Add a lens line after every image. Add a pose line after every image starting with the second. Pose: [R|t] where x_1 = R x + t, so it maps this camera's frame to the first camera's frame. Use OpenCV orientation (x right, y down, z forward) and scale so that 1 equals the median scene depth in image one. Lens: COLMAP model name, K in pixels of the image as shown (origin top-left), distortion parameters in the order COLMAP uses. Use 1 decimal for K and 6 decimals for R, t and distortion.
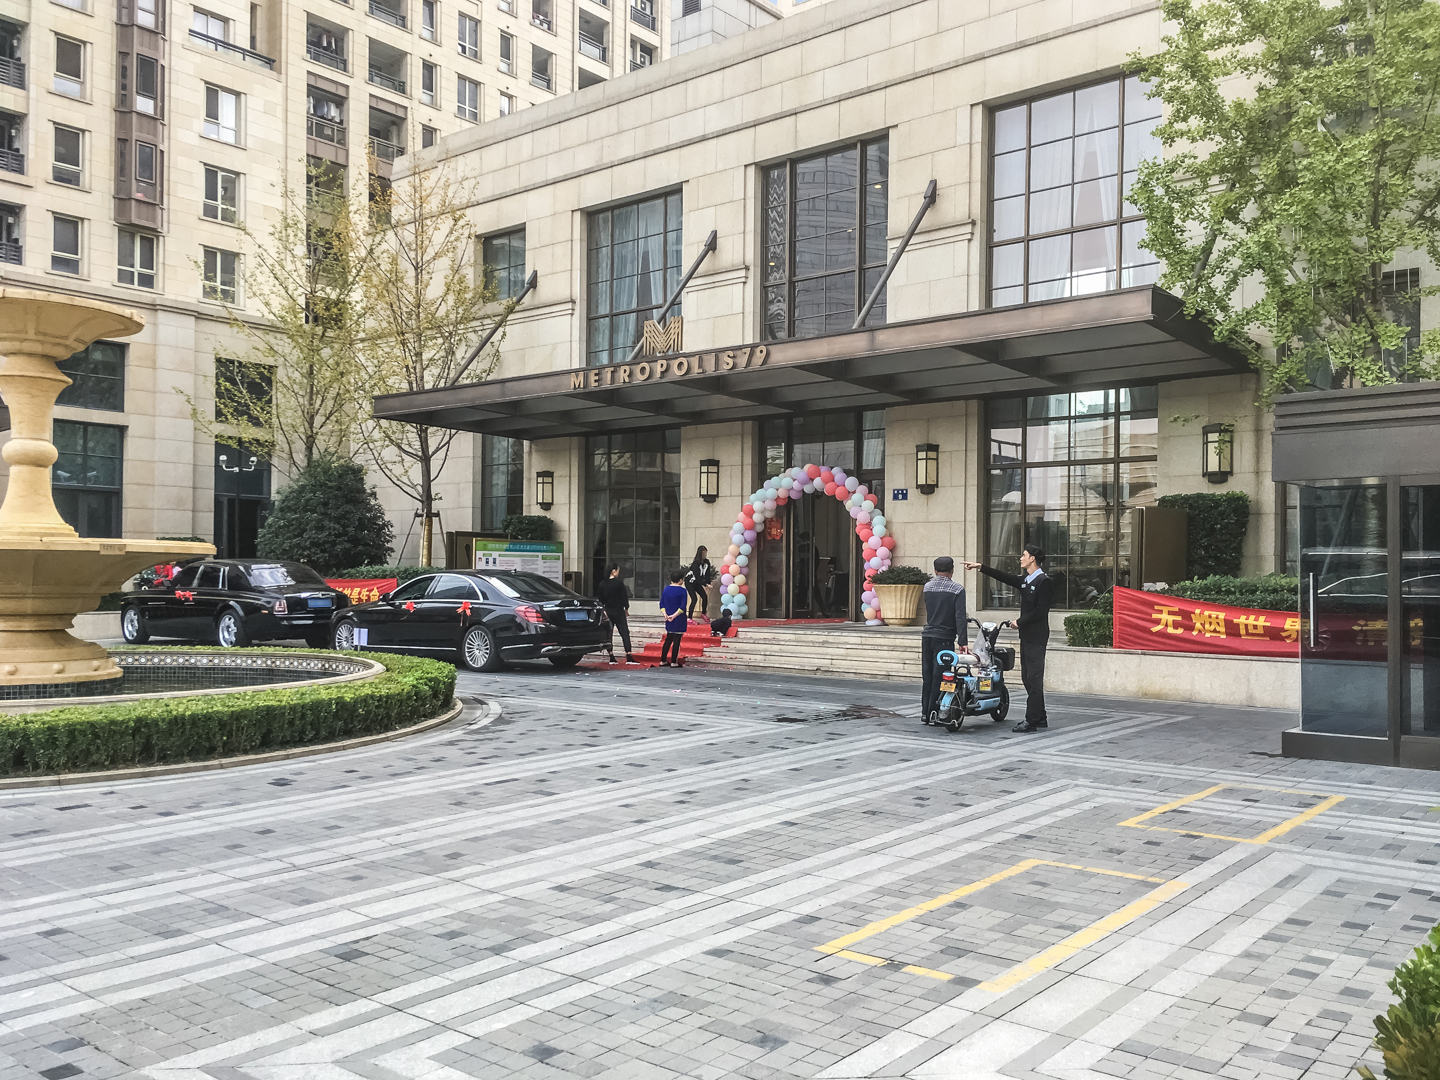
lens RADIAL K [[1239.5, 0, 720.0], [0, 1239.5, 540.0], [0, 0, 1]] dist [0.034784, -0.003782]
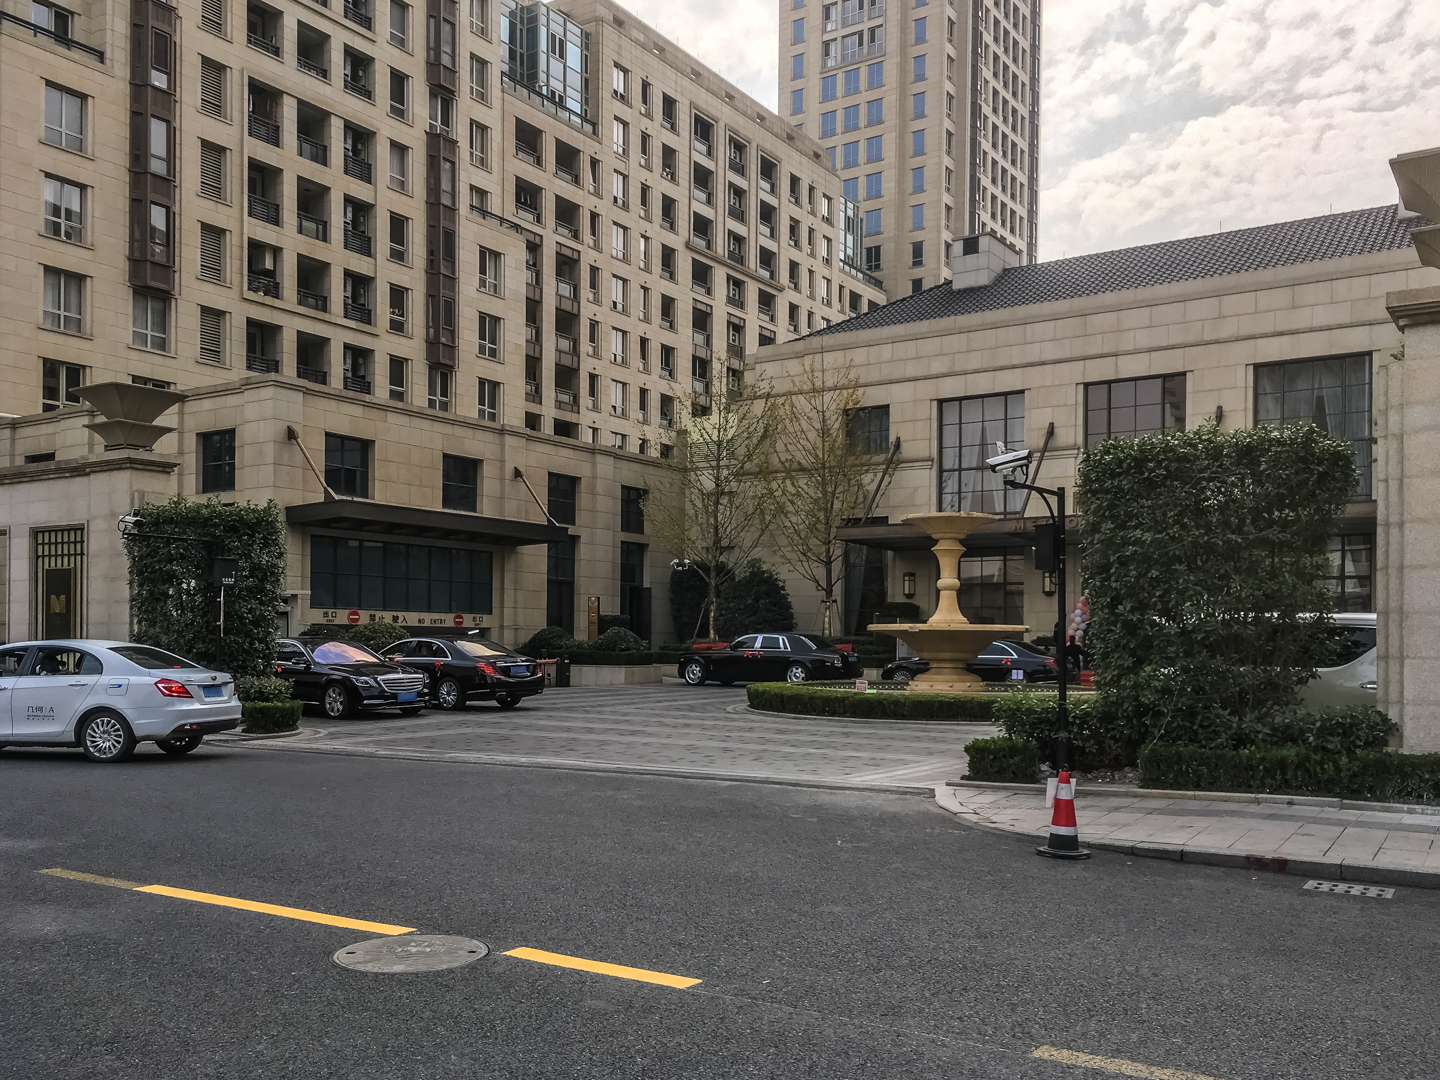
lens RADIAL K [[1274.9, 0, 718.7], [0, 1274.9, 595.9], [0, 0, 1]] dist [0.046545, -0.061215]
pose [[0.994835, 0.005167, 0.101375, -0.318564], [-0.004319, 0.999954, -0.008583, -0.007884], [-0.101415, 0.008101, 0.994811, -0.306020]]
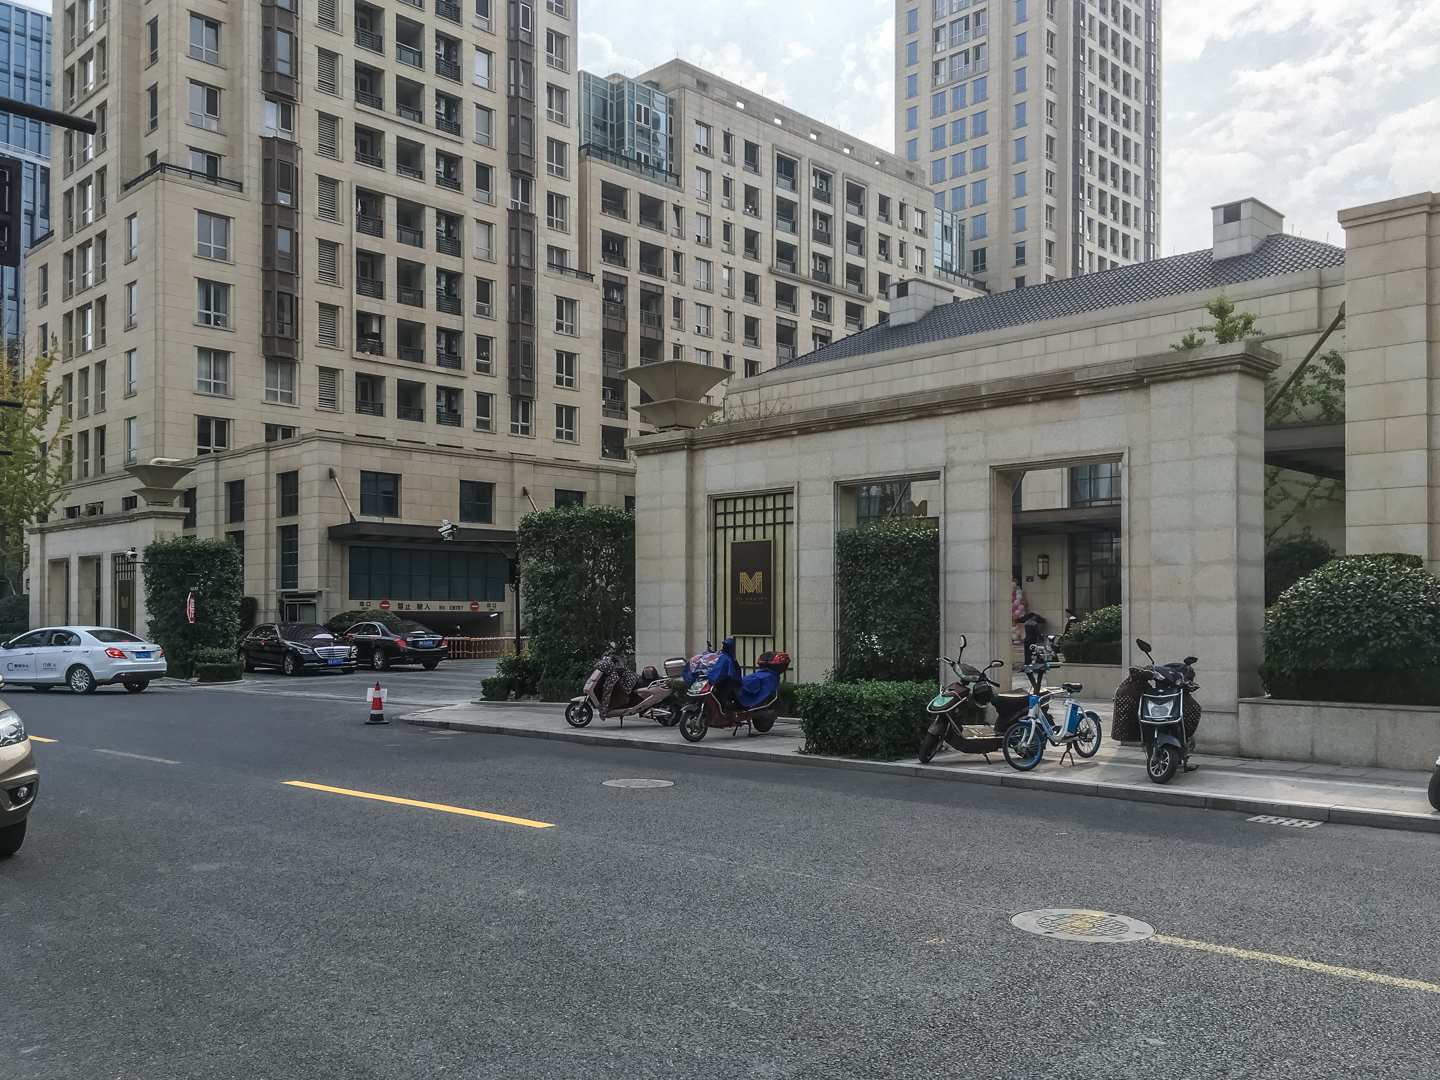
lens RADIAL K [[1274.8, 0, 720.0], [0, 1274.8, 540.0], [0, 0, 1]] dist [0.049394, -0.007710]
pose [[0.995805, -0.012366, -0.090666, -0.081231], [0.009205, 0.999338, -0.035196, -0.015311], [0.091041, 0.034214, 0.995259, -0.542316]]
